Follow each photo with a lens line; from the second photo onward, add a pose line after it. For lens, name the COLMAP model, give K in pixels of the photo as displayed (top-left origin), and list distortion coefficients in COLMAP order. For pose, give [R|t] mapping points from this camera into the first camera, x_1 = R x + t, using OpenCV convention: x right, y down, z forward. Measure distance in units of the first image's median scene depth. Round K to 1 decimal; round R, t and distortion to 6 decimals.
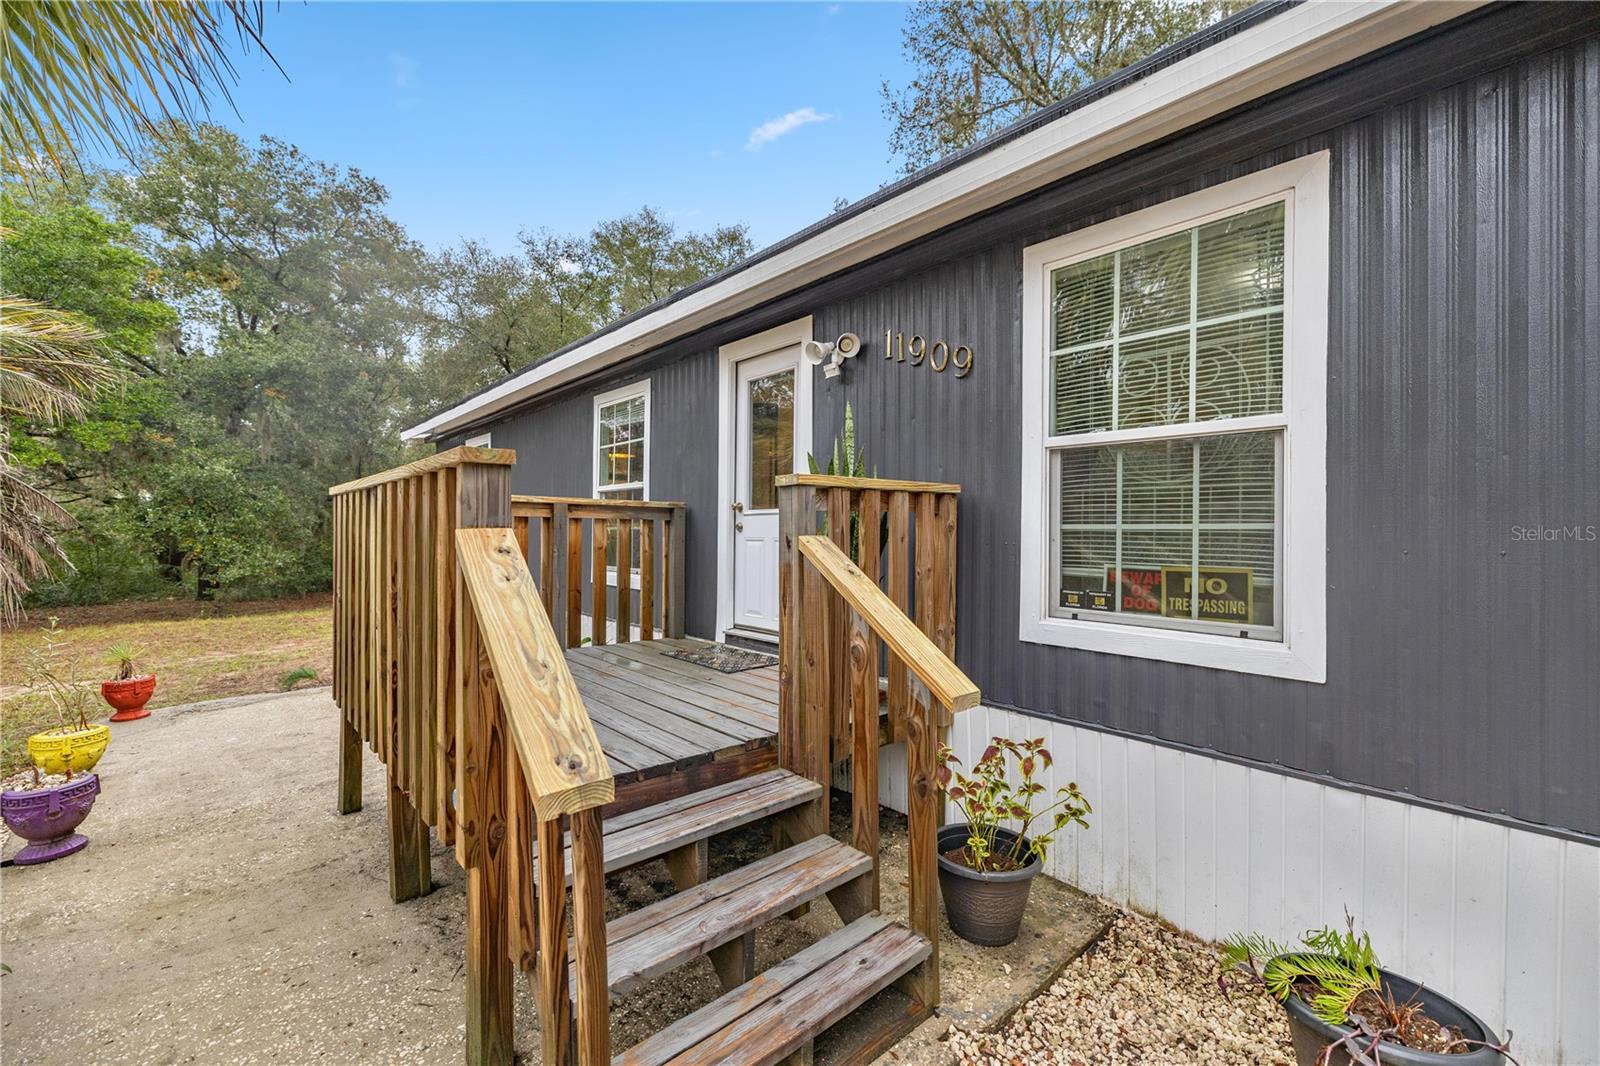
lens RADIAL K [[672.1, 0, 798.3], [0, 672.1, 531.9], [0, 0, 1]] dist [-0.000767, -0.000305]
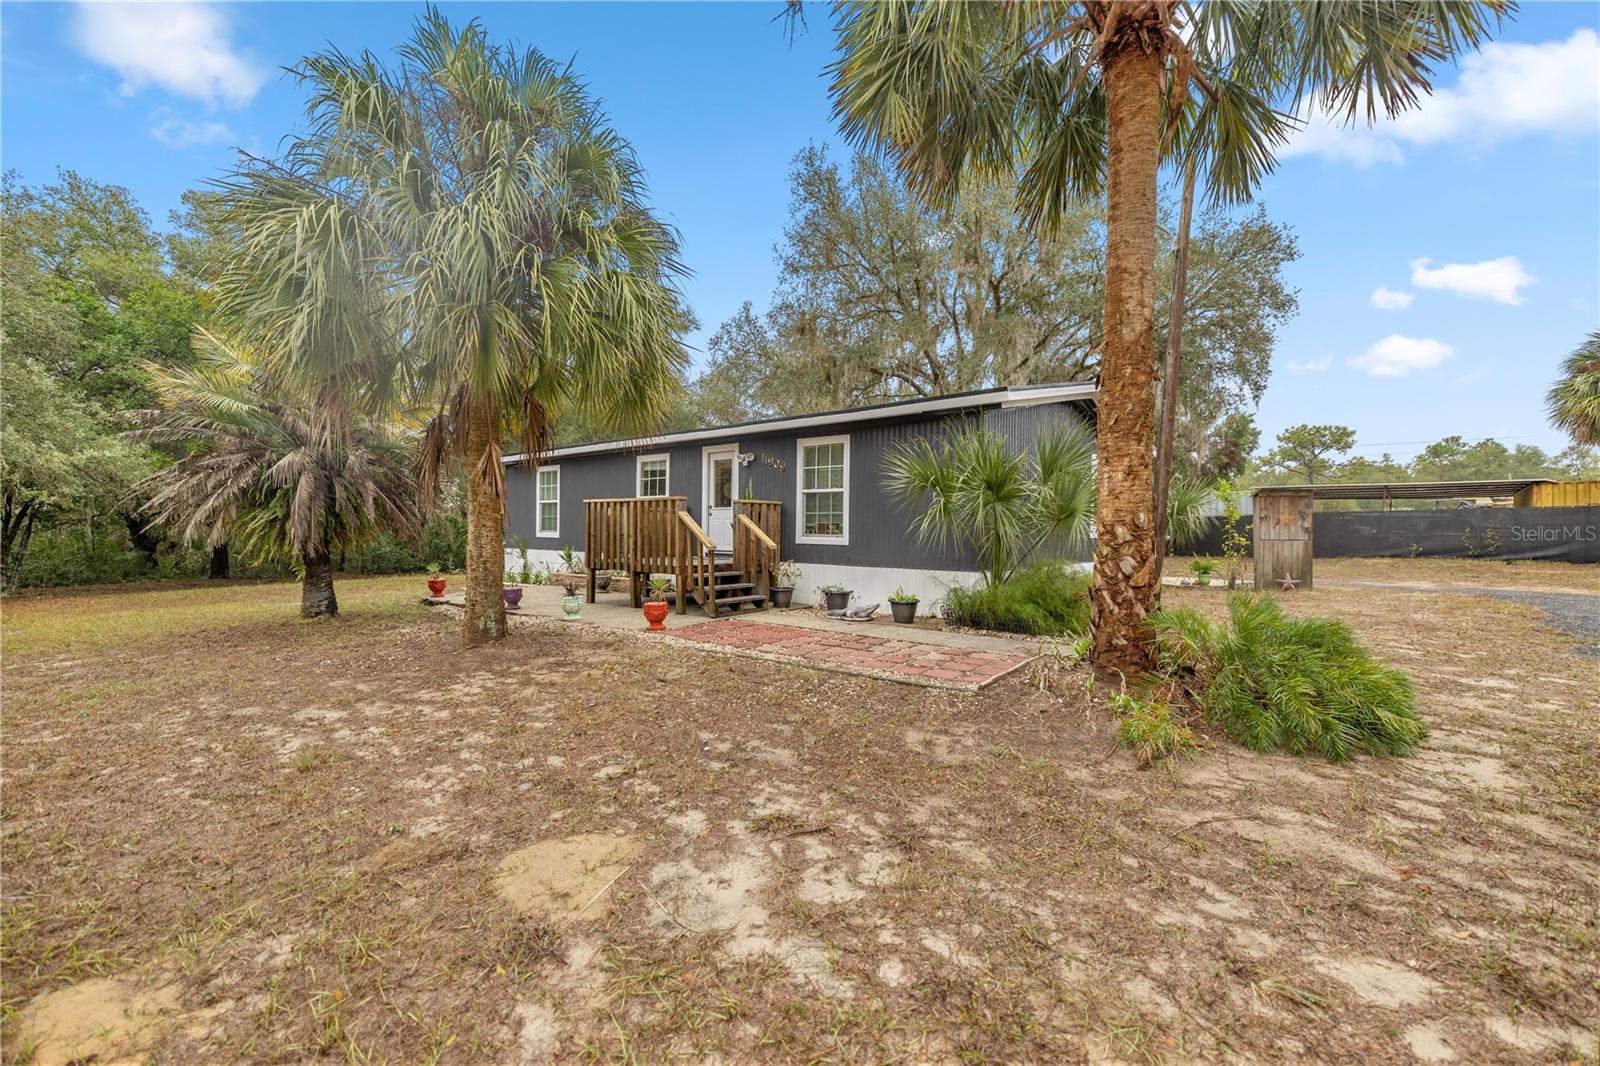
lens RADIAL K [[672.1, 0, 798.3], [0, 672.1, 531.9], [0, 0, 1]] dist [-0.000767, -0.000305]
pose [[0.989475, 0.007071, 0.144533, -0.202983], [-0.007674, 0.999964, 0.003619, 0.084963], [-0.144502, -0.004690, 0.989493, -2.781297]]
